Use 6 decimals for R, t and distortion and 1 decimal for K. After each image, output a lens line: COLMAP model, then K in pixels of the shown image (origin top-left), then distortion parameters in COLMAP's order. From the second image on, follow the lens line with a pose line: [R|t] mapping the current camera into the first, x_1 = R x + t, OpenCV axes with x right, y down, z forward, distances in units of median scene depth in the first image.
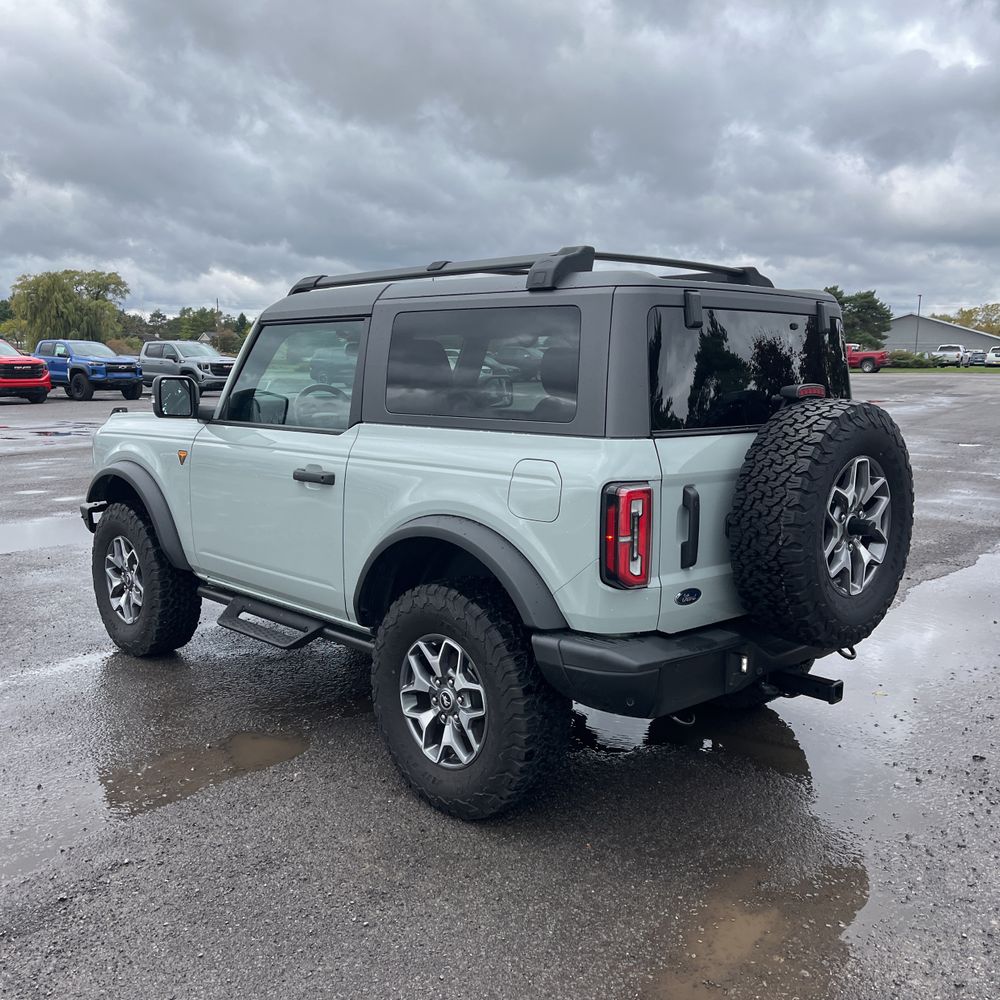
lens RADIAL K [[1008.2, 0, 493.4], [0, 1008.2, 504.4], [0, 0, 1]] dist [0.029361, 0.000000]
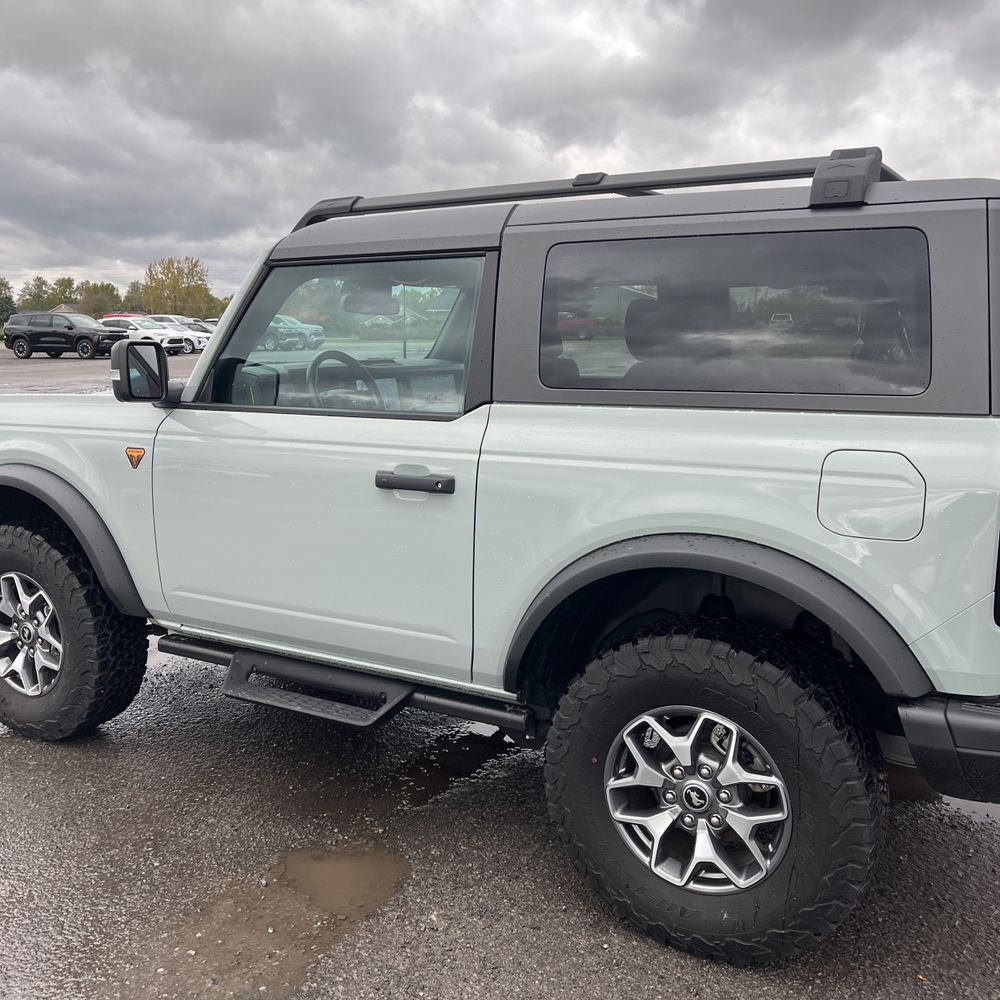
lens RADIAL K [[1008.2, 0, 479.3], [0, 1008.2, 497.8], [0, 0, 1]] dist [0.029361, 0.000000]
pose [[0.962627, -0.049158, 0.266334, -0.334863], [0.042723, 0.998639, 0.029903, -0.037140], [-0.267441, -0.017407, 0.963417, 0.334005]]
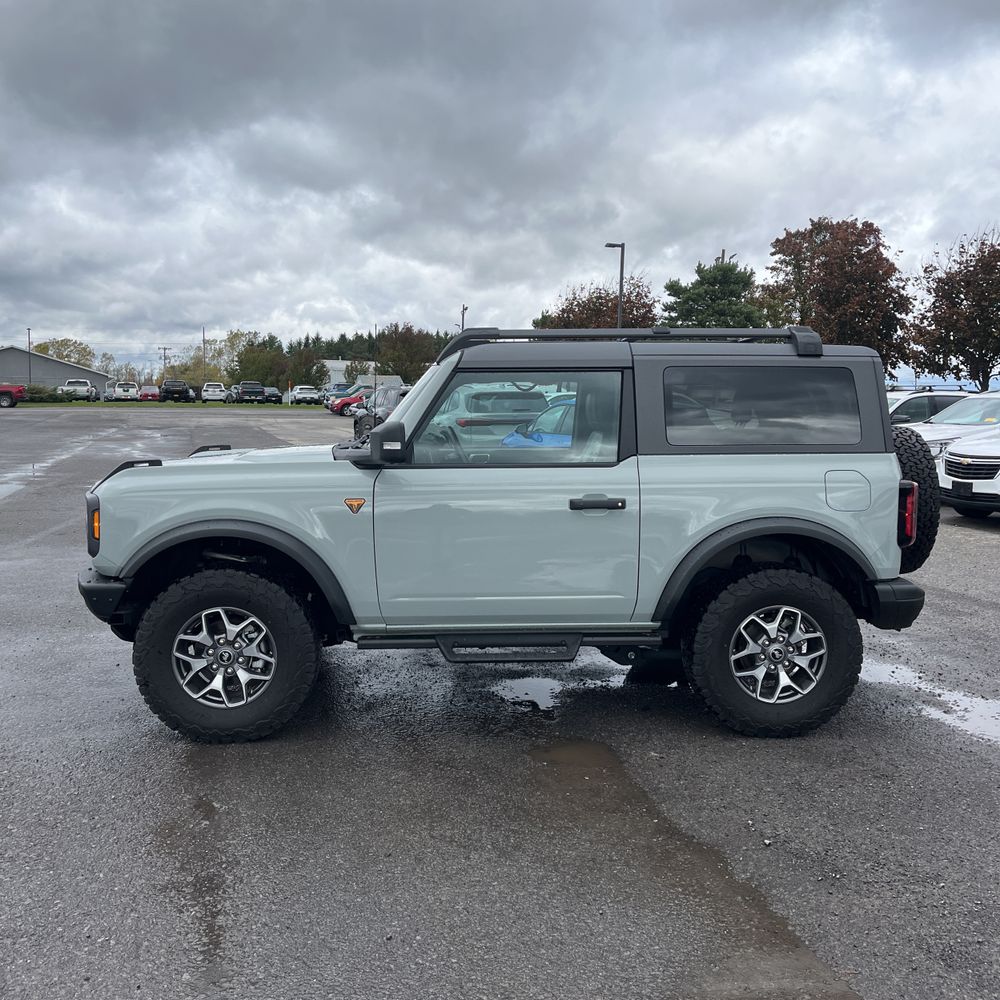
lens RADIAL K [[1008.2, 0, 491.2], [0, 1008.2, 491.3], [0, 0, 1]] dist [0.029361, 0.000000]
pose [[0.651142, -0.064197, 0.756236, -1.187131], [0.108113, 0.994101, -0.008700, -0.047419], [-0.751216, 0.087424, 0.654241, 0.348404]]
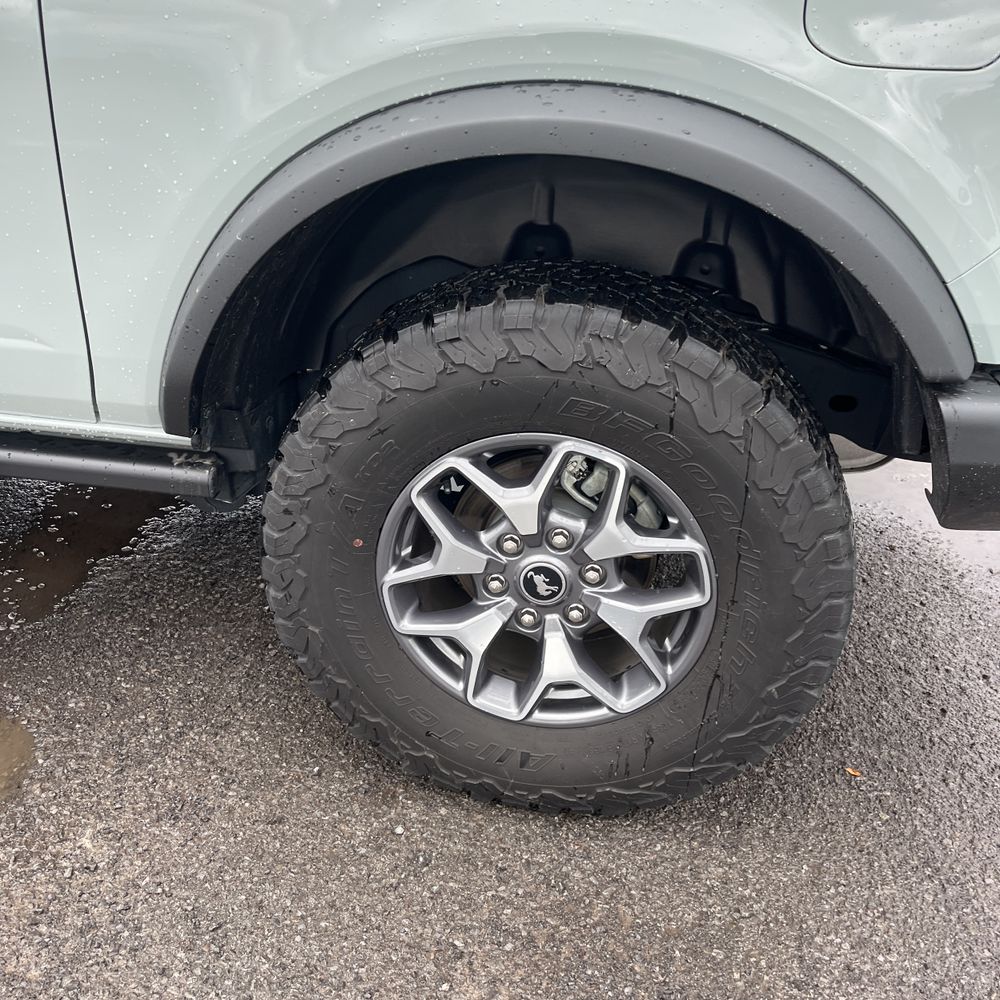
lens RADIAL K [[1008.2, 0, 487.4], [0, 1008.2, 487.9], [0, 0, 1]] dist [0.029361, 0.000000]
pose [[0.803628, -0.254891, 0.537786, -0.245899], [0.059737, 0.933625, 0.353237, 0.014552], [-0.592127, -0.251745, 0.765513, 0.651051]]
